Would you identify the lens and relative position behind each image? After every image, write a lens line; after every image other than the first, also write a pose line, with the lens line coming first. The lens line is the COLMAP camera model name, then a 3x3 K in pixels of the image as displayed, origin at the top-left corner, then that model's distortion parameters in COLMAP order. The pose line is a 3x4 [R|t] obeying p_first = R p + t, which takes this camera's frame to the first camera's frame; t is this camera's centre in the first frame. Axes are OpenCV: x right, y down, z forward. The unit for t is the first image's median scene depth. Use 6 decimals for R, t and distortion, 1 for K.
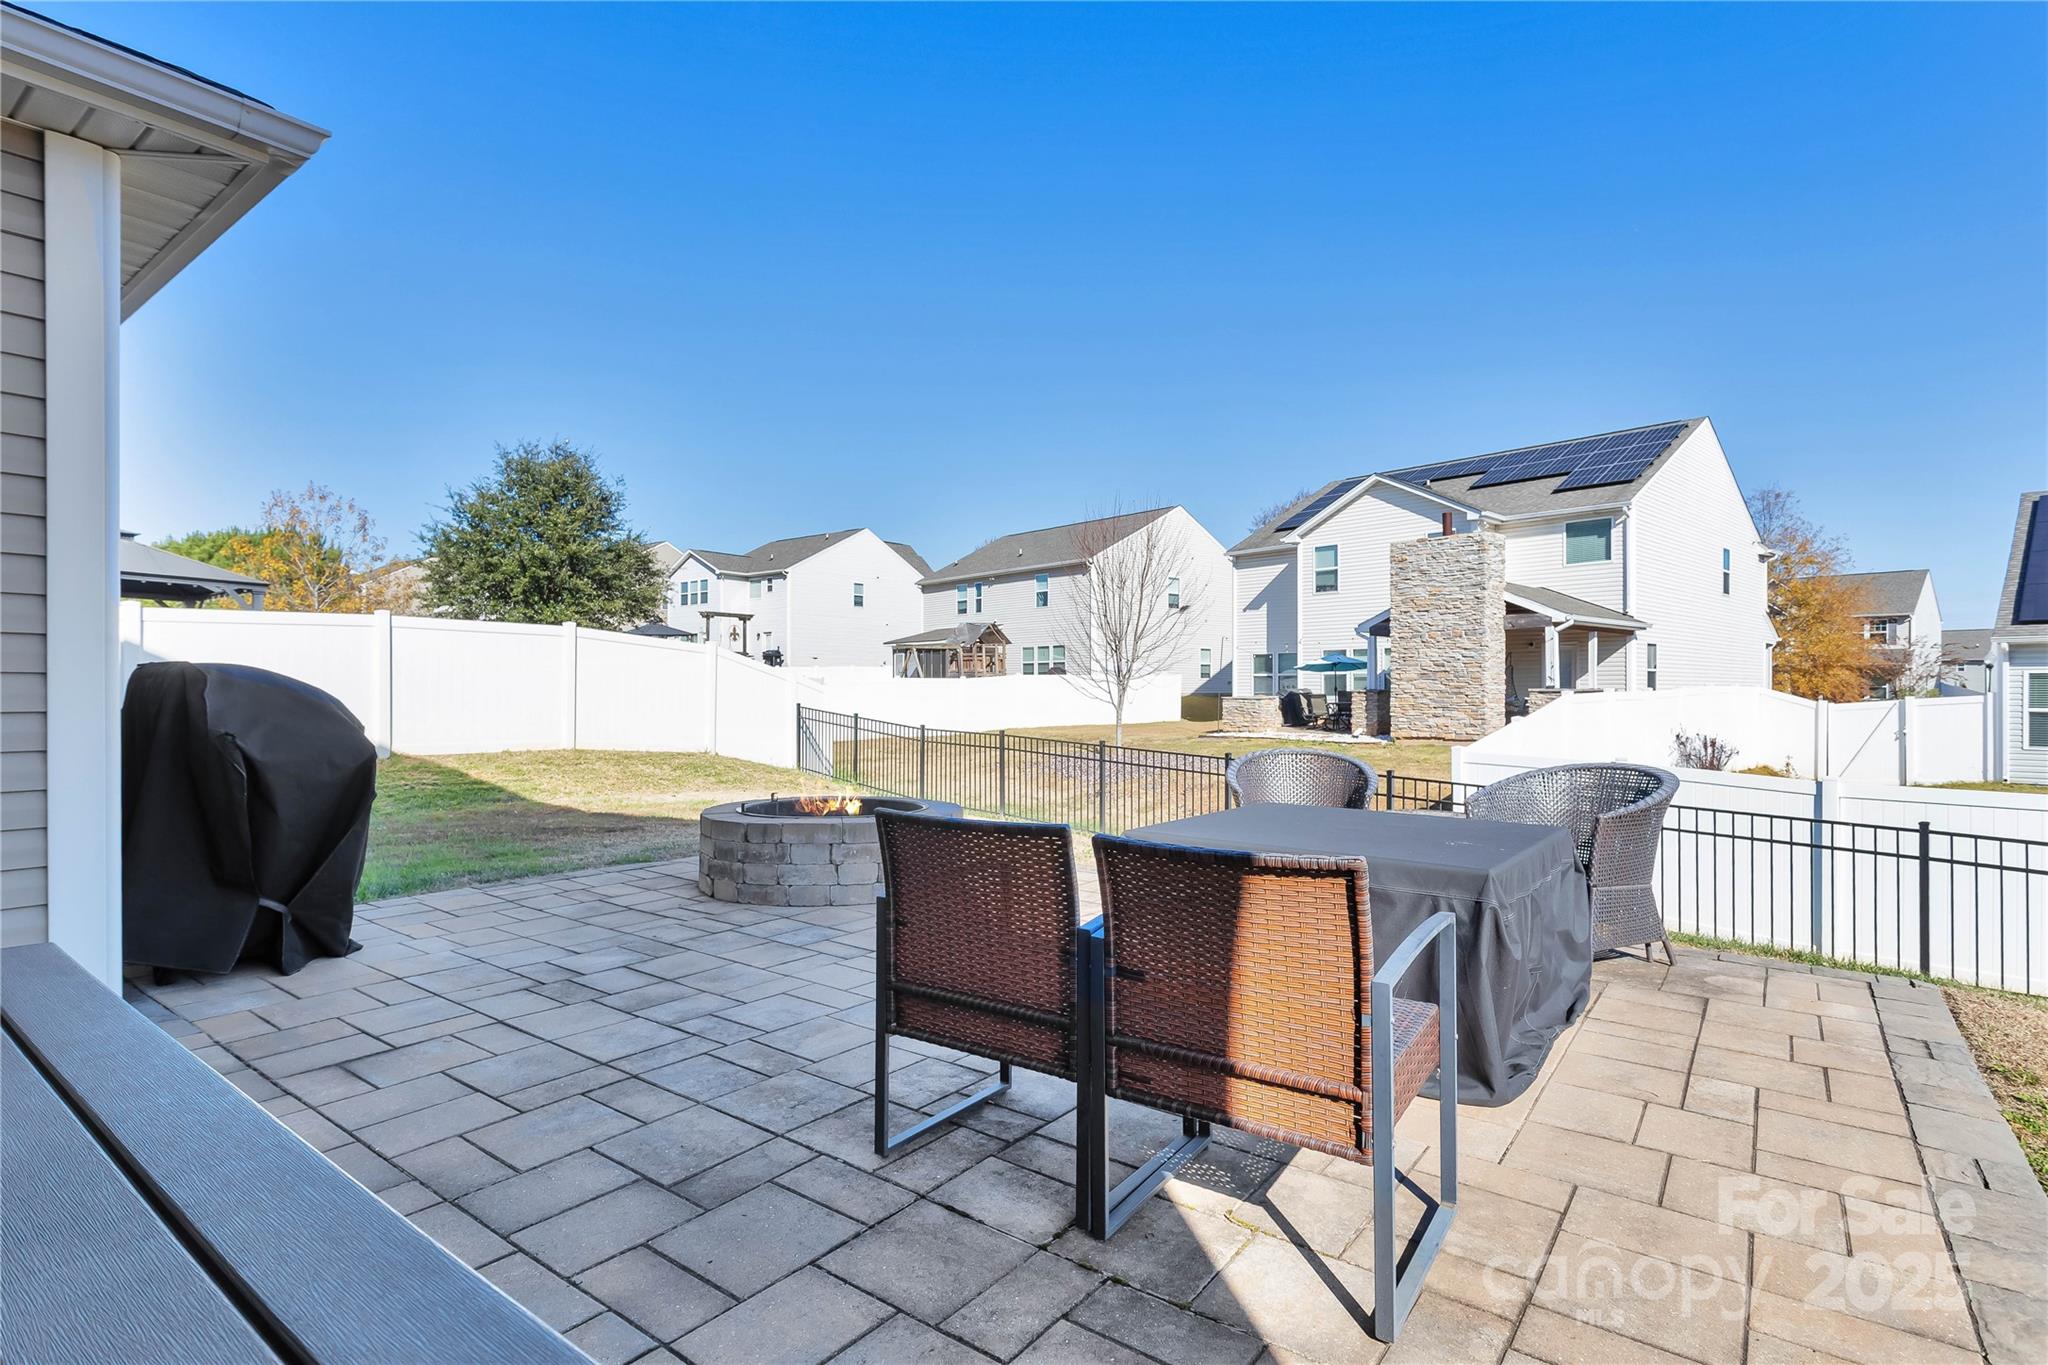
lens RADIAL K [[983.8, 0, 1024.0], [0, 983.8, 682.5], [0, 0, 1]] dist [0.015022, 0.000006]
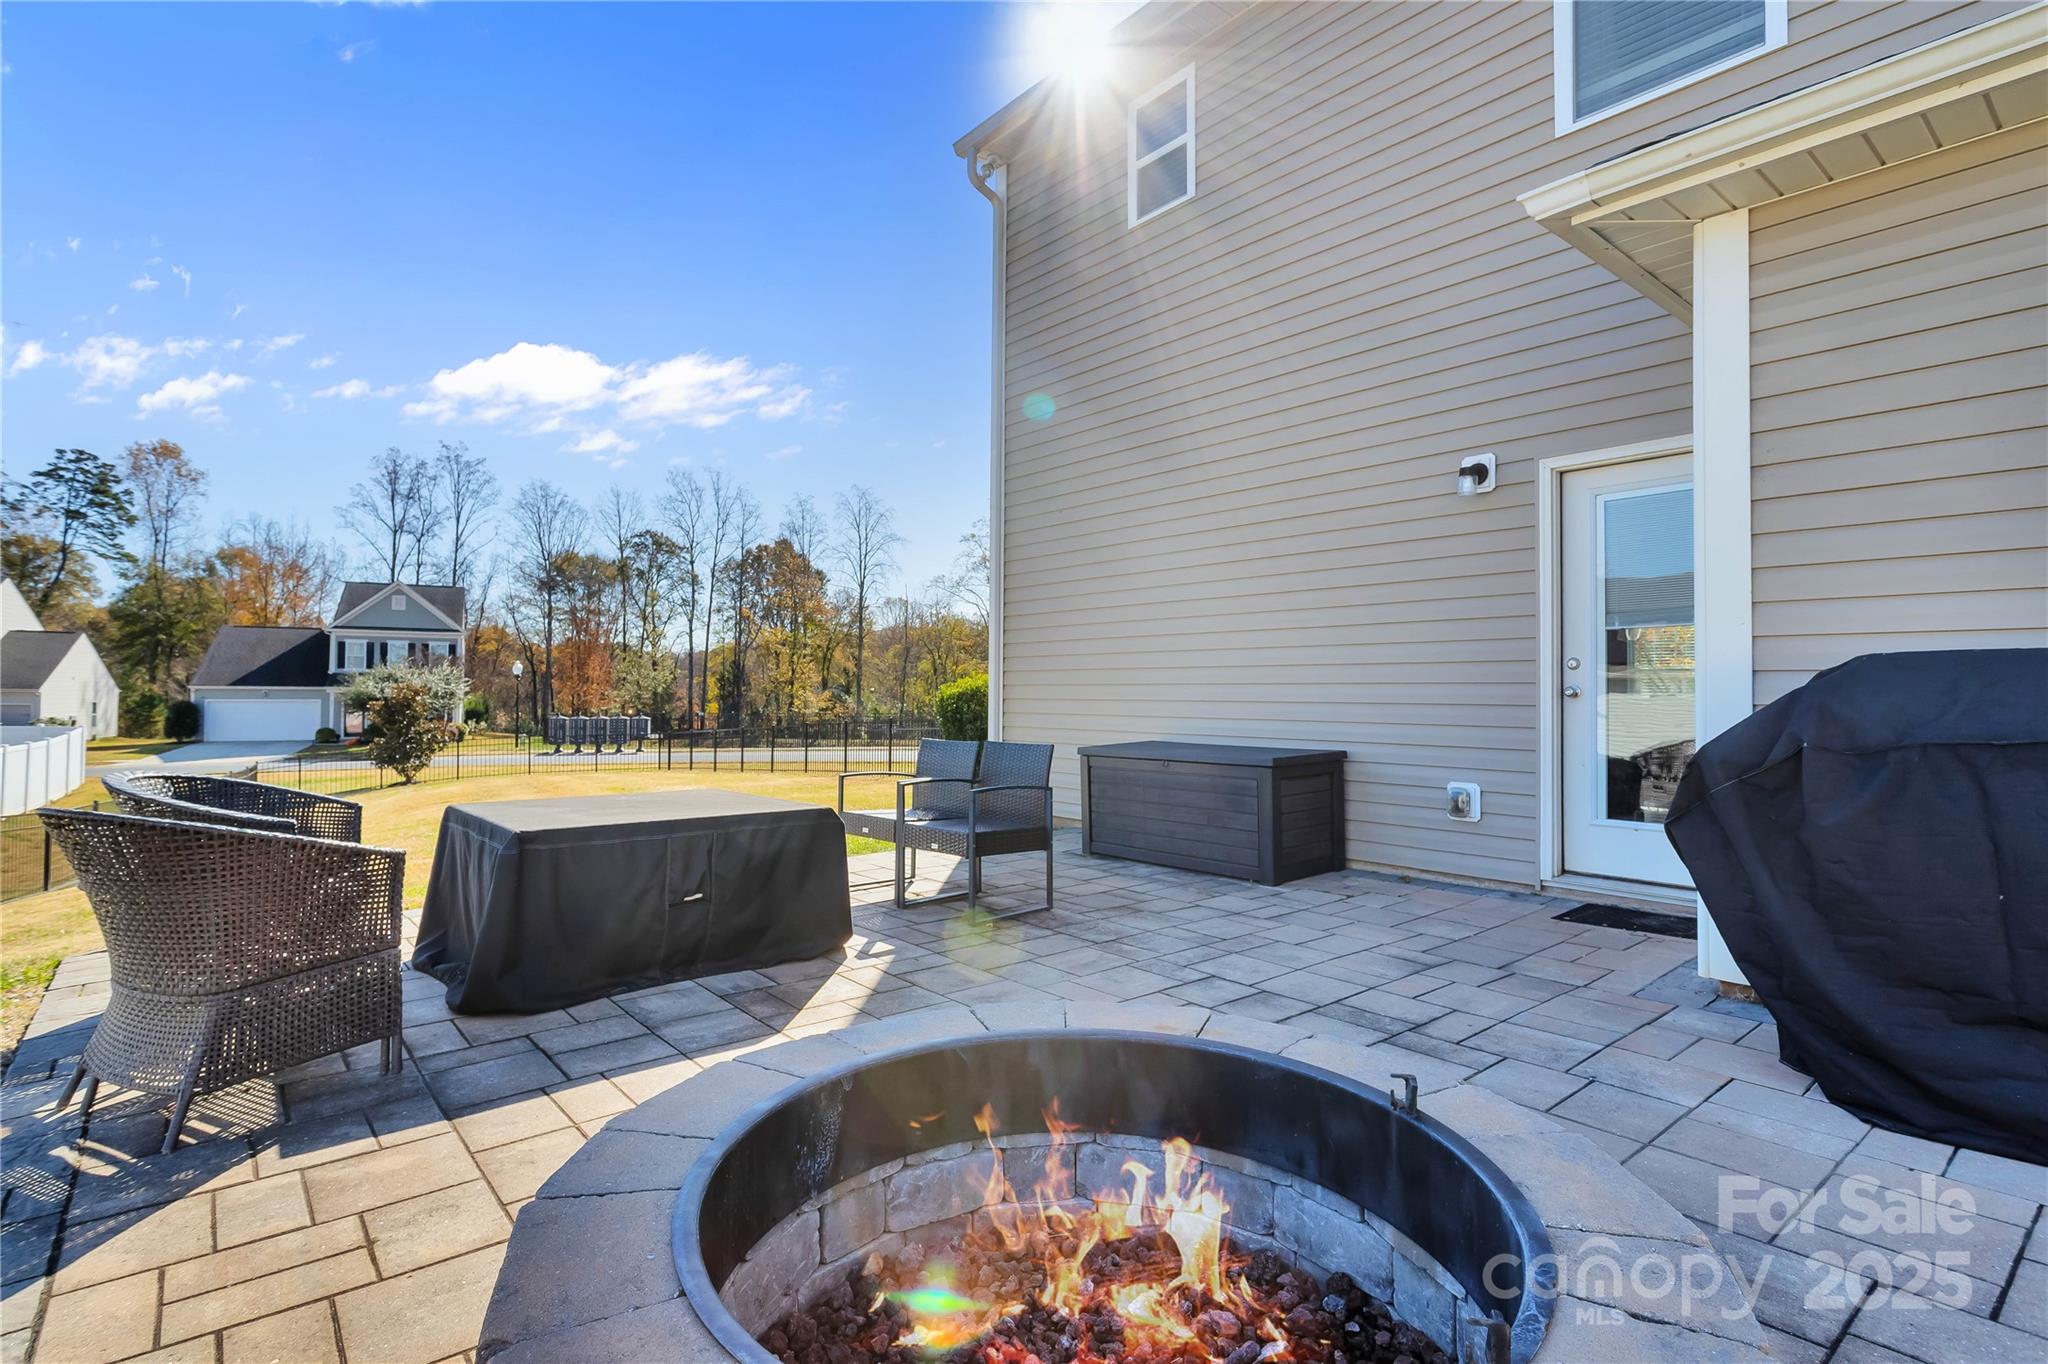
lens RADIAL K [[983.8, 0, 1024.0], [0, 983.8, 682.0], [0, 0, 1]] dist [0.015022, 0.000006]
pose [[-0.975196, 0.002808, 0.221324, -0.396761], [-0.000331, 0.999900, -0.014142, 0.016513], [-0.221341, -0.013865, -0.975098, 2.176210]]
